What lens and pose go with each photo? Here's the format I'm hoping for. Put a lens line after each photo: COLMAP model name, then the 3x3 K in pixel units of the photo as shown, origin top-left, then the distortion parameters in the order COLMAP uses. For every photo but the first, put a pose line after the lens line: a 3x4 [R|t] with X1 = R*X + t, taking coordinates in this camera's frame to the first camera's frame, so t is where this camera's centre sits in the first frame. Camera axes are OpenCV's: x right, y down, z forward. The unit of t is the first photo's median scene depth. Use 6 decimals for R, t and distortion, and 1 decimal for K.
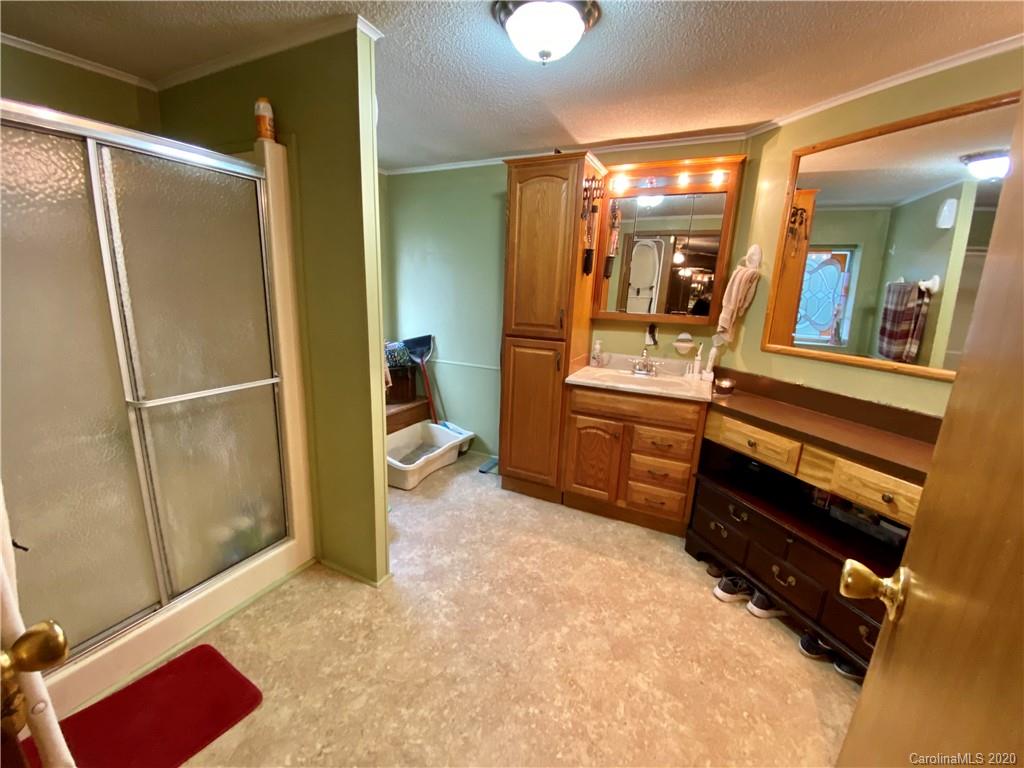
lens RADIAL K [[415.5, 0, 512.0], [0, 415.5, 384.0], [0, 0, 1]] dist [0.049410, -0.035506]
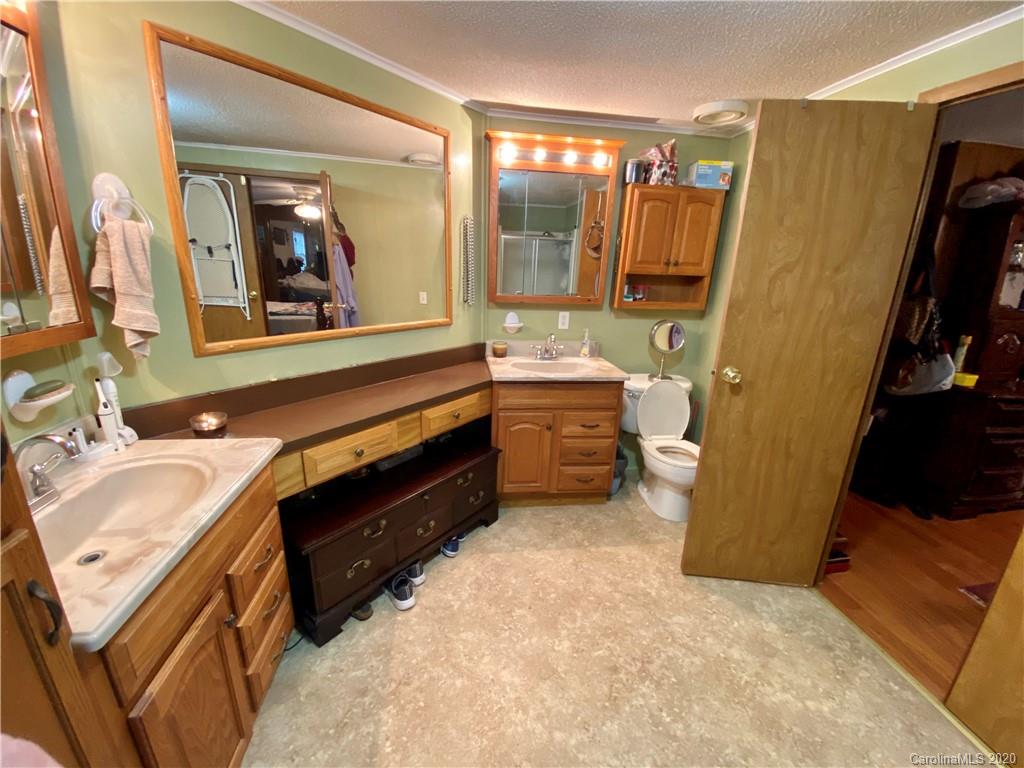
lens RADIAL K [[415.5, 0, 512.0], [0, 415.5, 384.0], [0, 0, 1]] dist [0.049410, -0.035506]
pose [[-0.551462, -0.291604, 0.781574, -0.222917], [0.121760, 0.898743, 0.421230, -0.307168], [-0.825266, 0.327457, -0.460117, 1.106808]]
